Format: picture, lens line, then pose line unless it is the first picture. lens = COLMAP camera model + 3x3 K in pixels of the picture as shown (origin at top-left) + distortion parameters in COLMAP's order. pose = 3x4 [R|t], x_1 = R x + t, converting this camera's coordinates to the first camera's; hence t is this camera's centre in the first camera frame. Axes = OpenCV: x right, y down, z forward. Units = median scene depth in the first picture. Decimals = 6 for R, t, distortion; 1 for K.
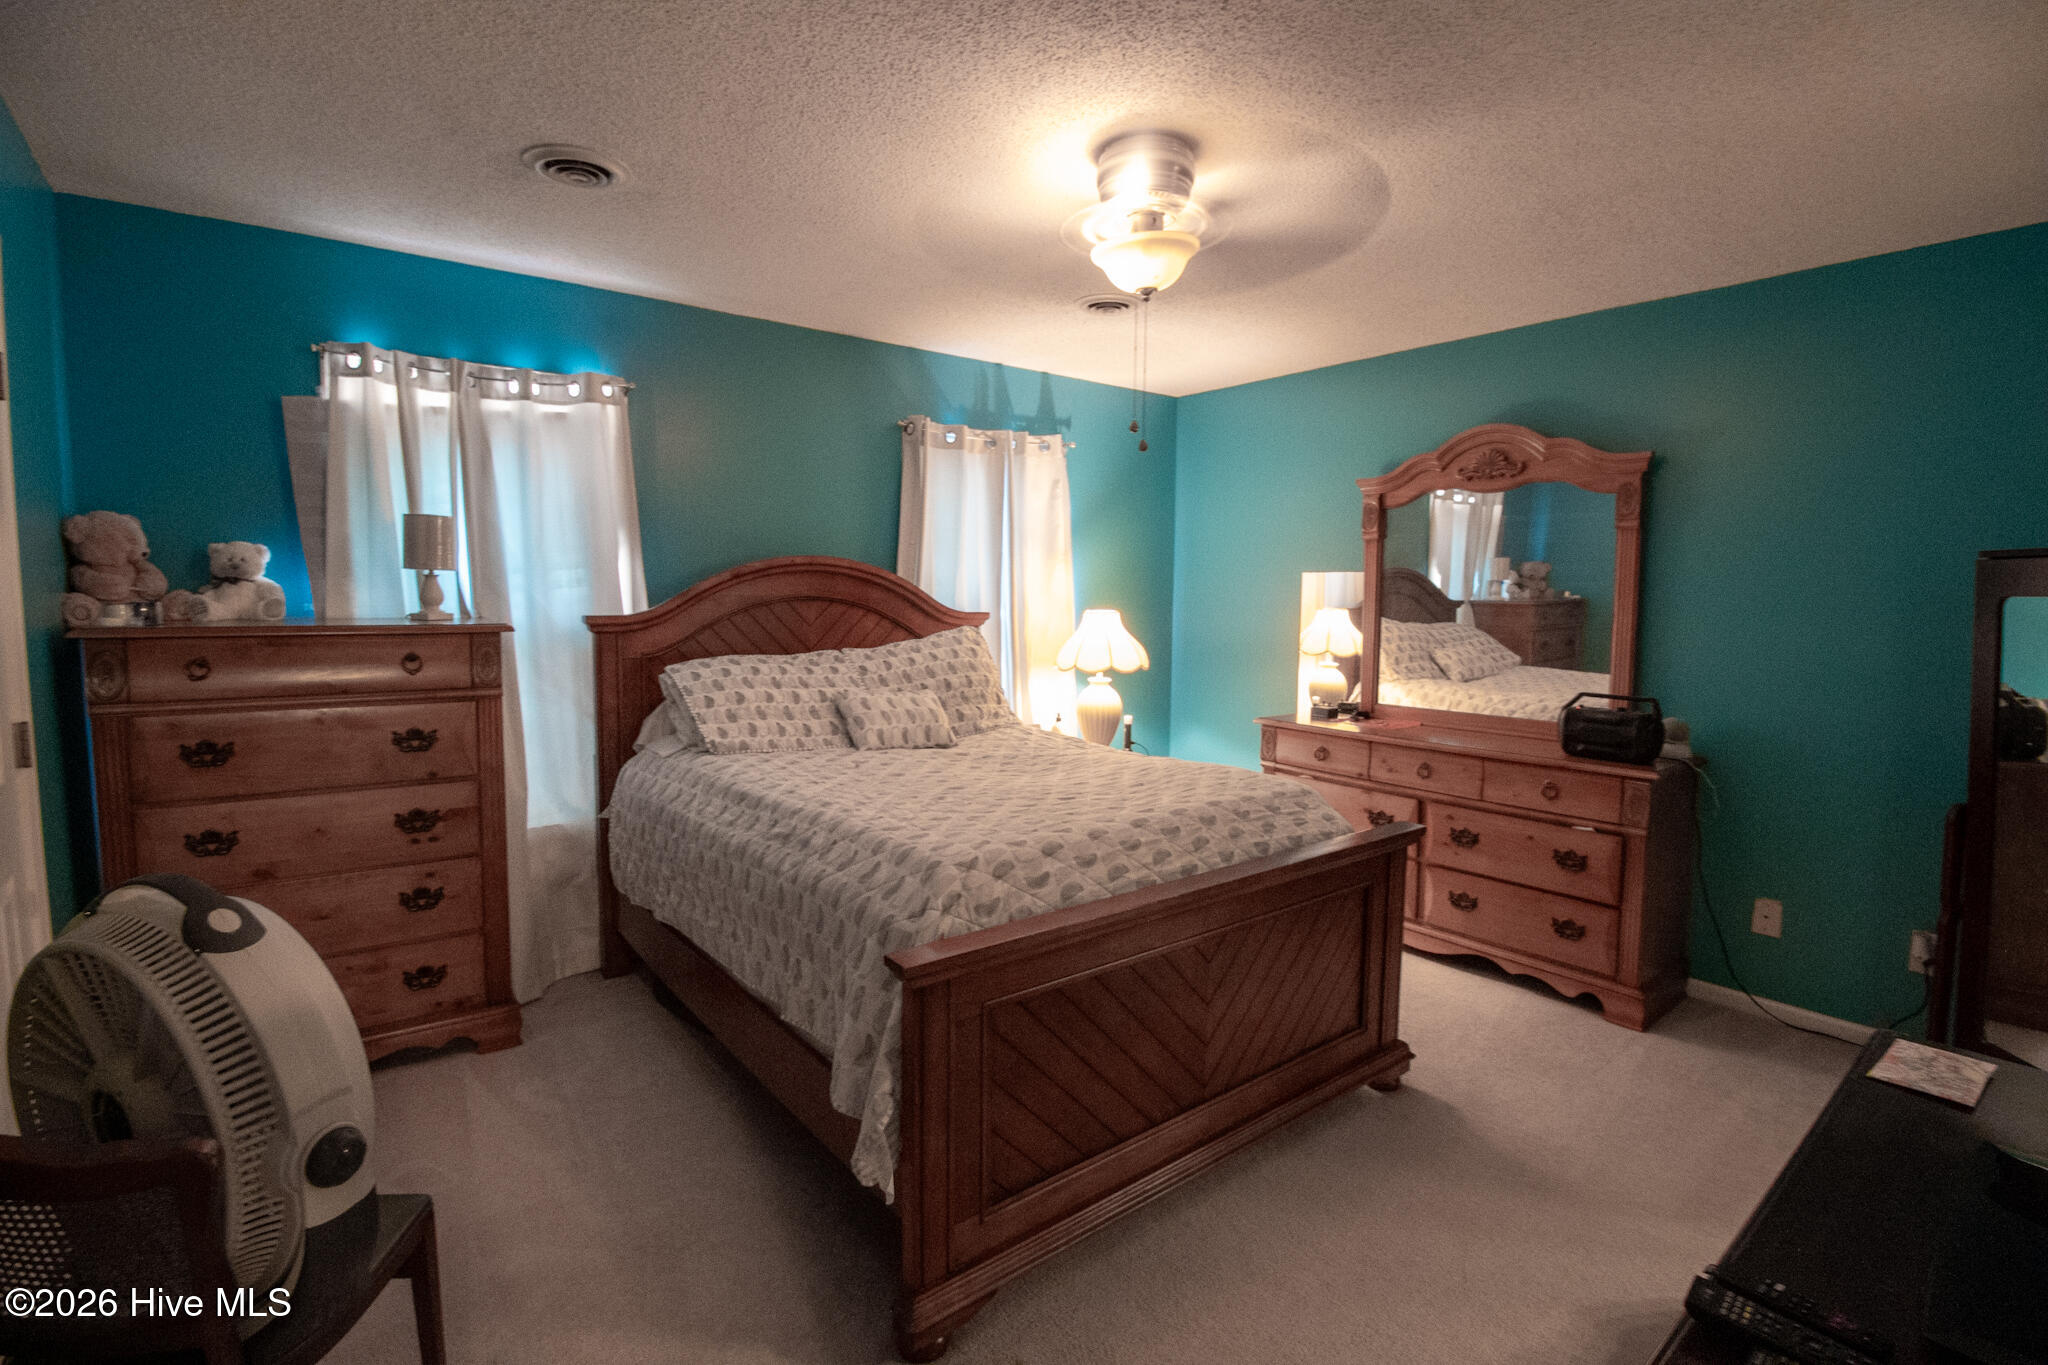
lens RADIAL K [[944.2, 0, 1020.0], [0, 944.2, 664.8], [0, 0, 1]] dist [0.000565, -0.013909]
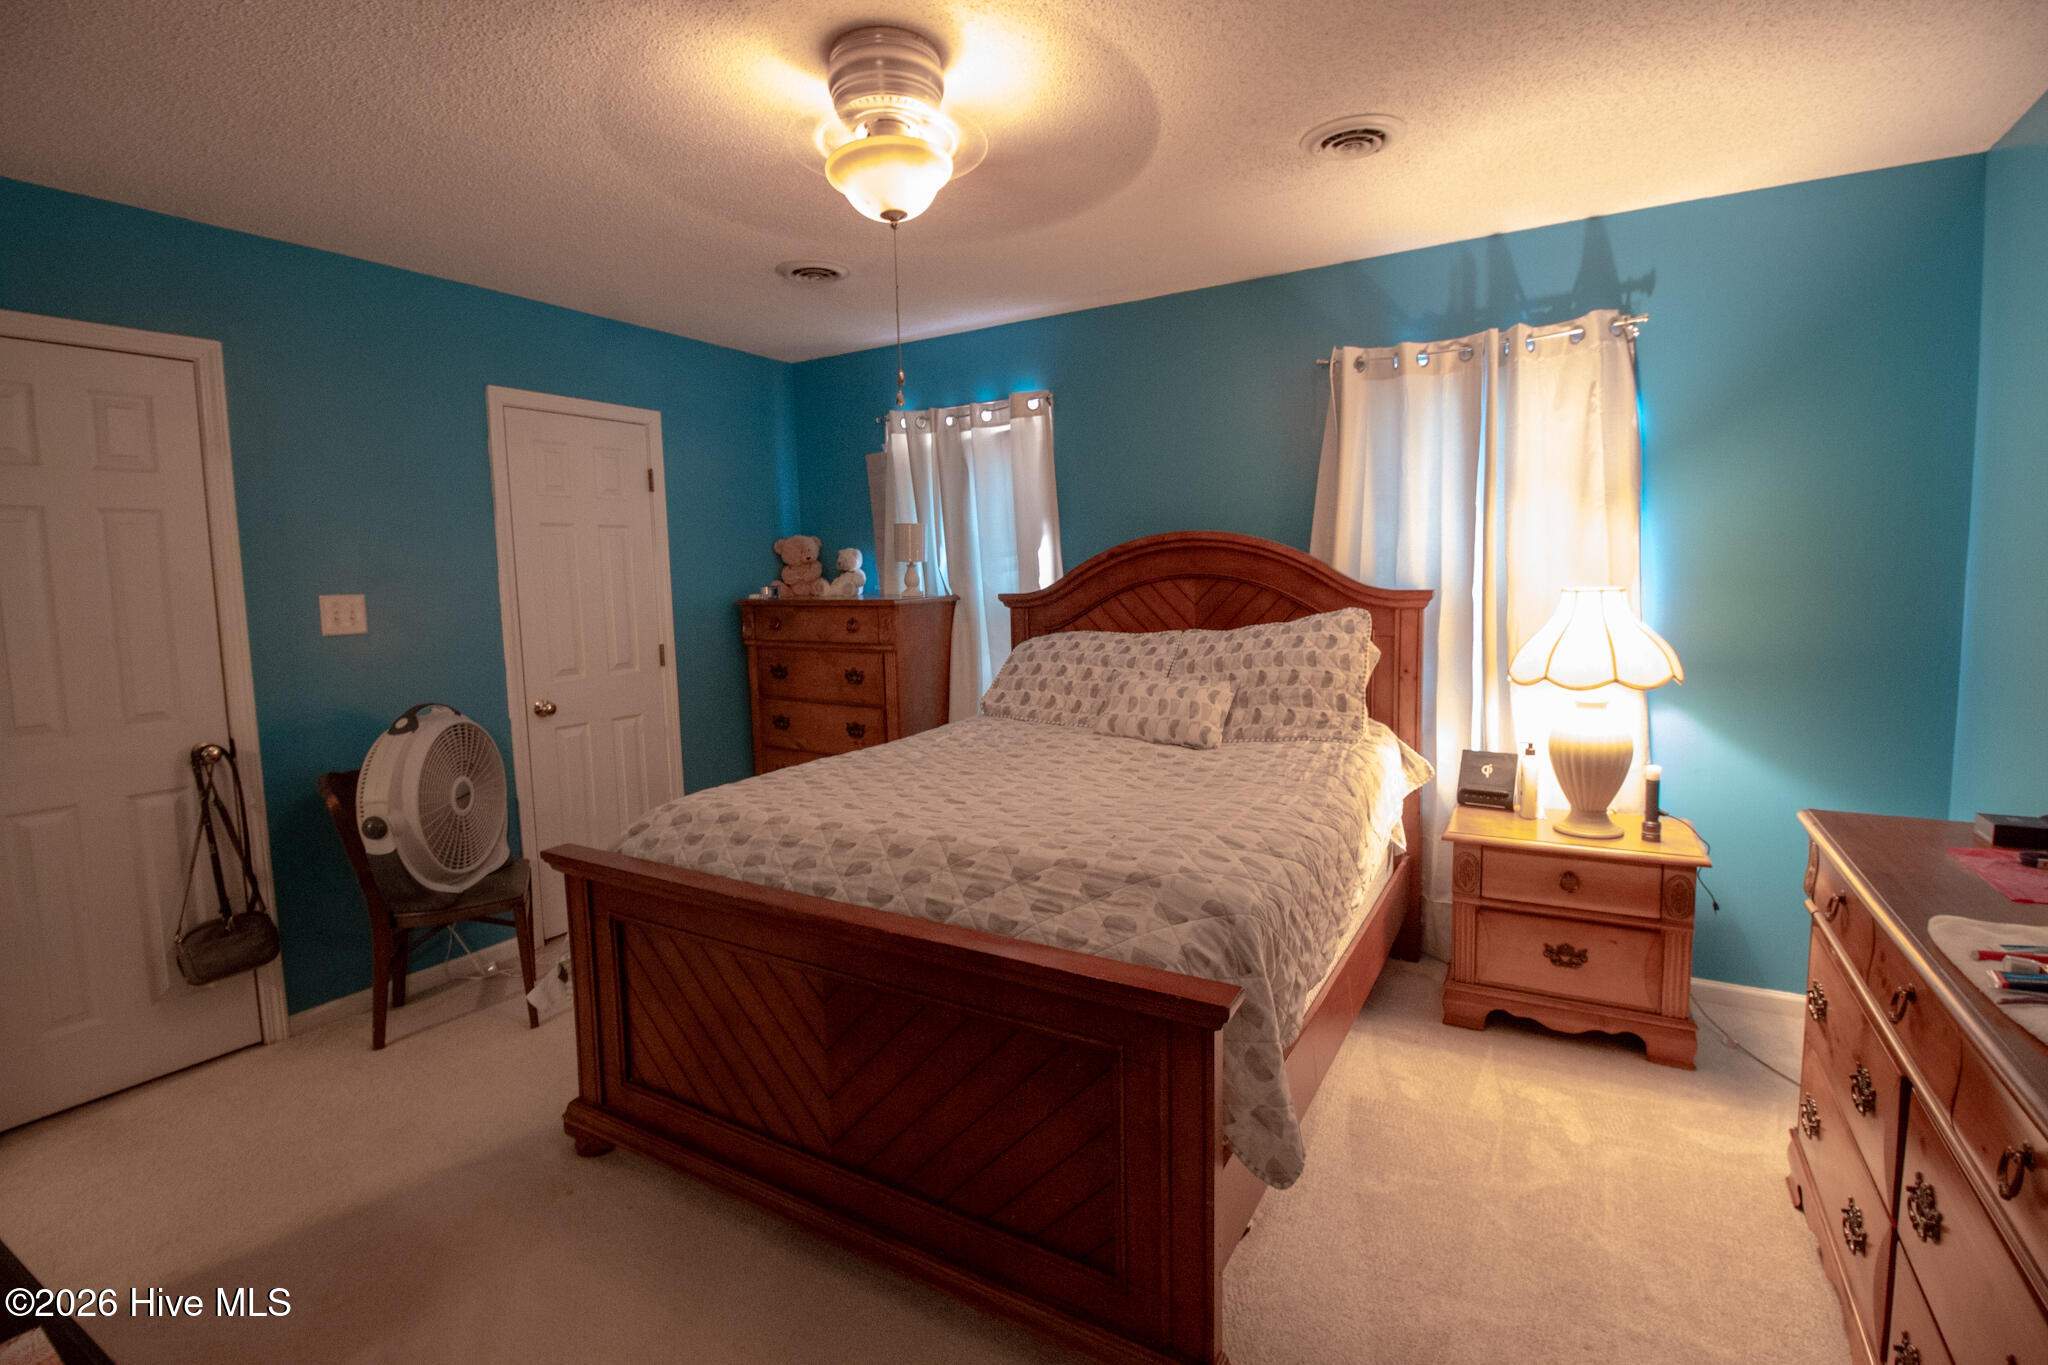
lens RADIAL K [[944.2, 0, 1020.0], [0, 944.2, 664.8], [0, 0, 1]] dist [0.000565, -0.013909]
pose [[0.362016, 0.075500, -0.929109, 0.689849], [-0.046215, 0.996943, 0.063005, -0.037282], [0.931026, 0.020130, 0.364399, 0.556590]]
